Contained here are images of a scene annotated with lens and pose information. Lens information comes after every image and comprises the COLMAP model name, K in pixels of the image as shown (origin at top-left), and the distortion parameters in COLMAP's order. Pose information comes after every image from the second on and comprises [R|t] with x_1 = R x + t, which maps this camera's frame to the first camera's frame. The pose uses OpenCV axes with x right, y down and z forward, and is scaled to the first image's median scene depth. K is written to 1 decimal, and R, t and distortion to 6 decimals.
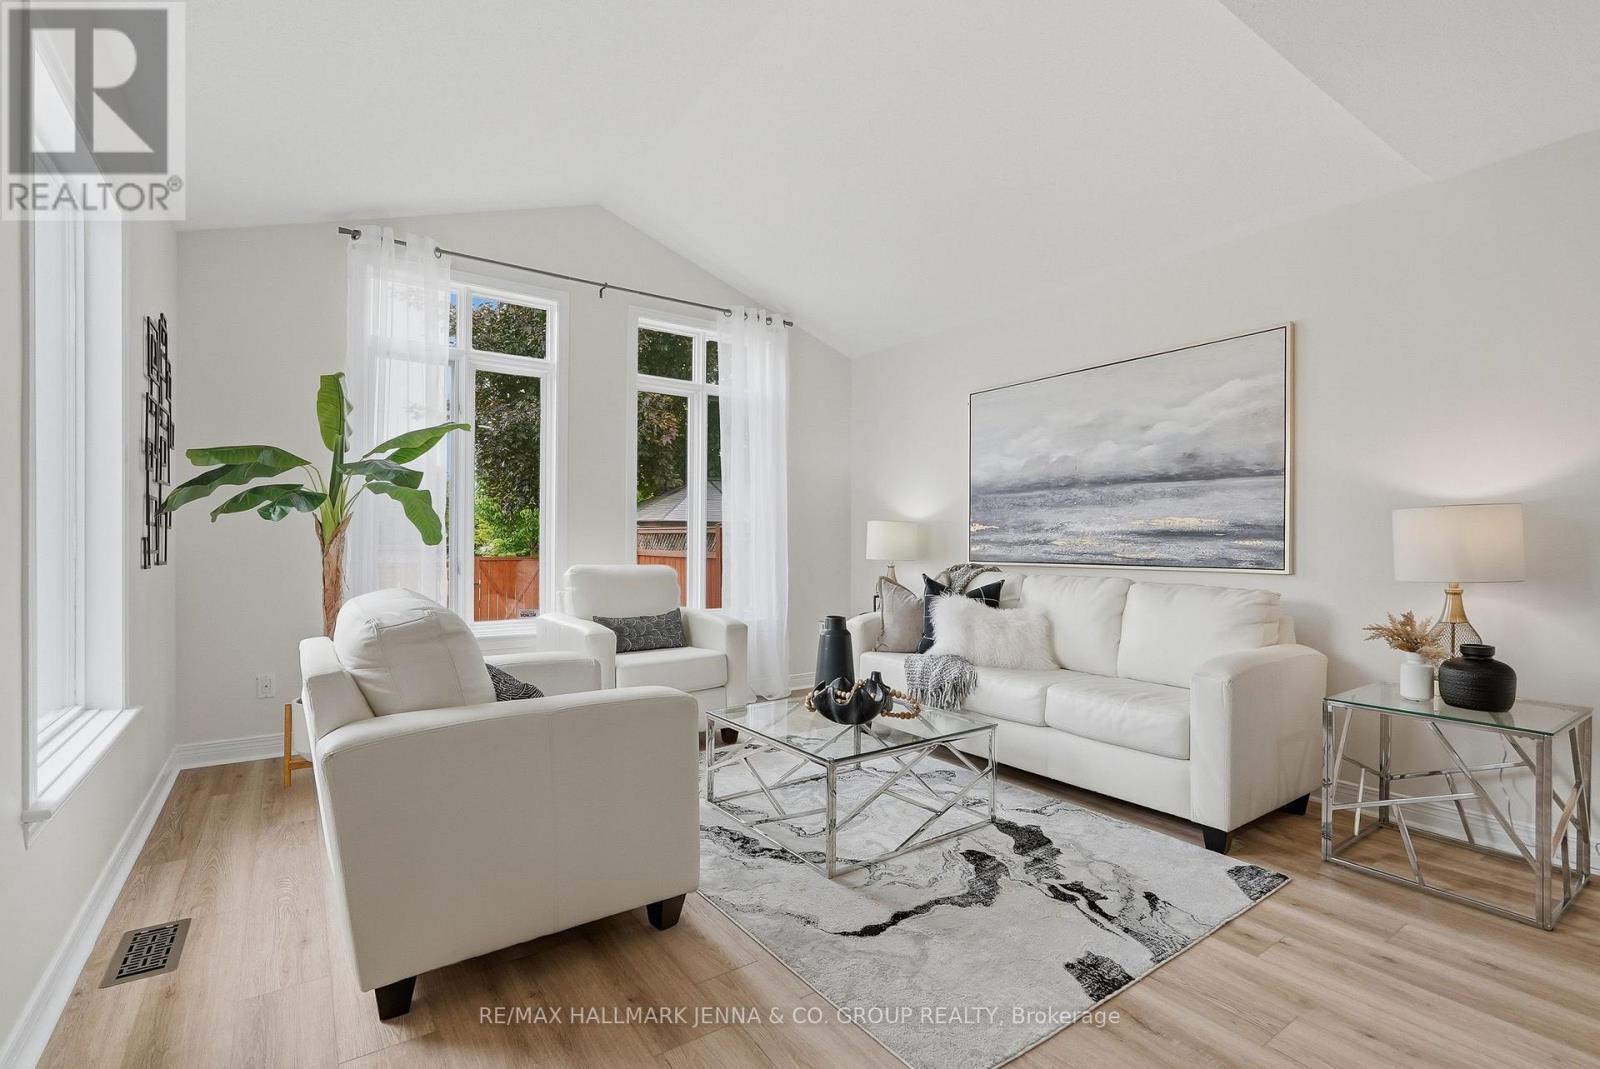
lens RADIAL K [[734.7, 0, 794.7], [0, 734.7, 551.1], [0, 0, 1]] dist [-0.001166, -0.000135]
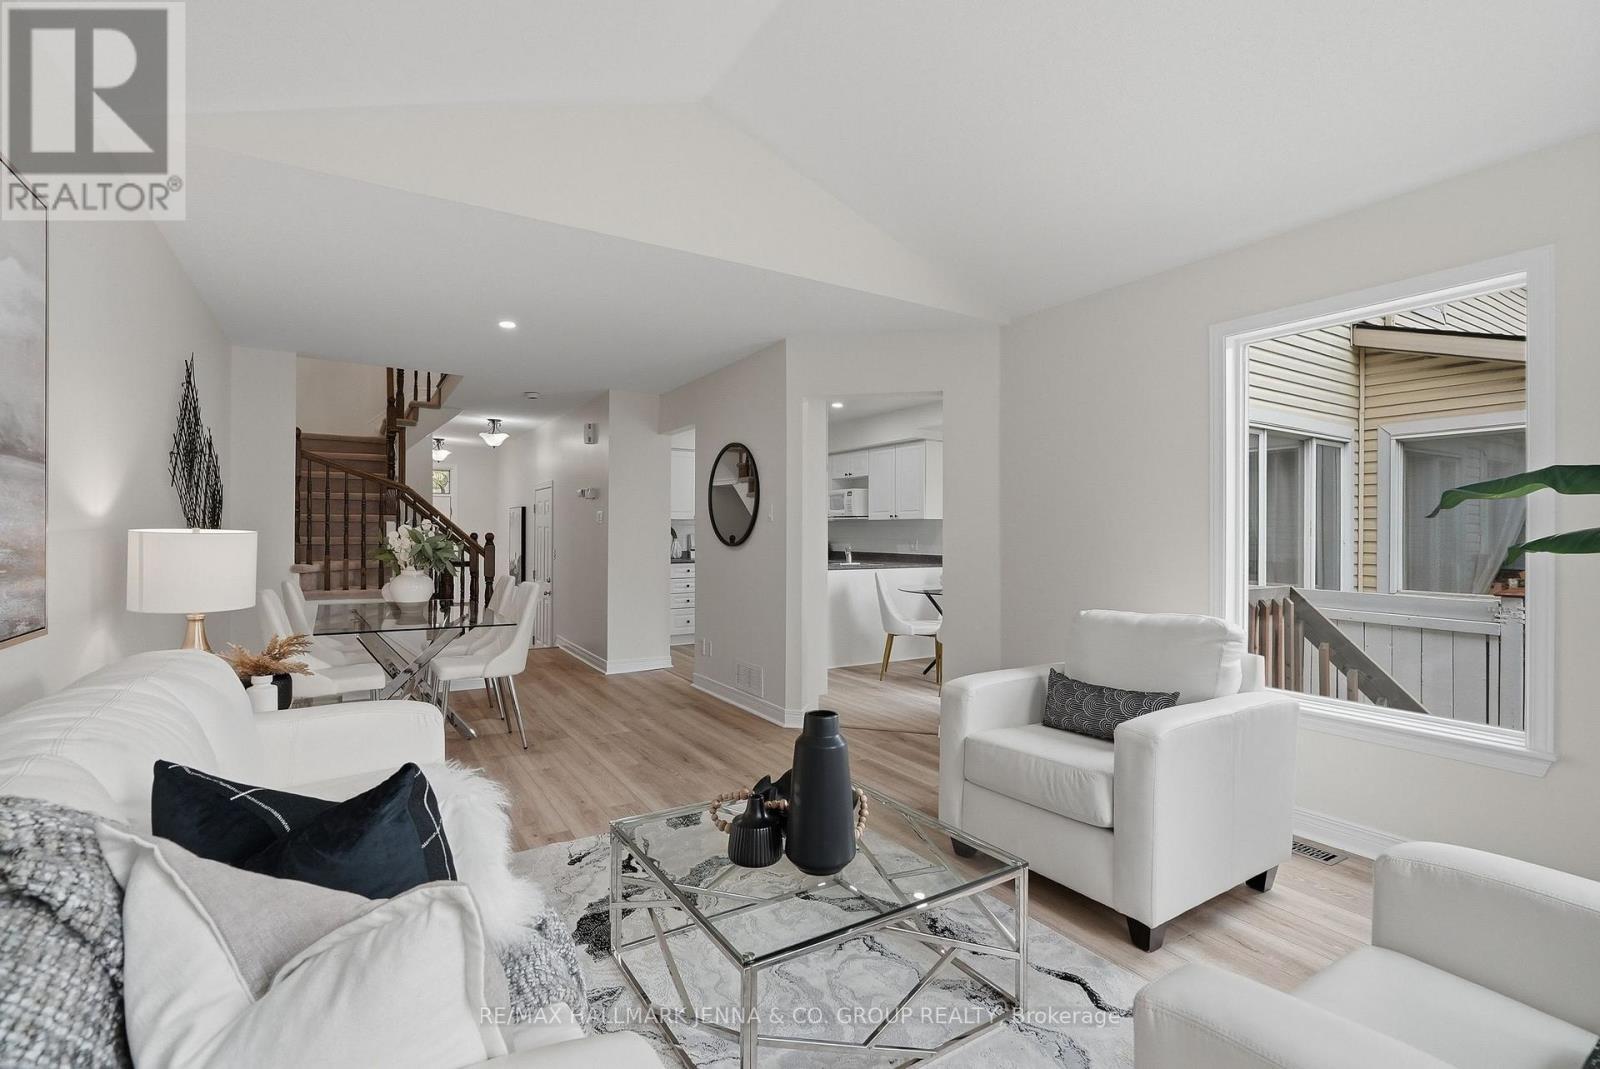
lens RADIAL K [[734.7, 0, 800.7], [0, 734.7, 530.2], [0, 0, 1]] dist [-0.001166, -0.000135]
pose [[-0.998921, -0.007025, 0.045904, 0.061965], [-0.006926, 0.999973, 0.002300, -0.083403], [-0.045919, 0.001980, -0.998943, 2.246158]]
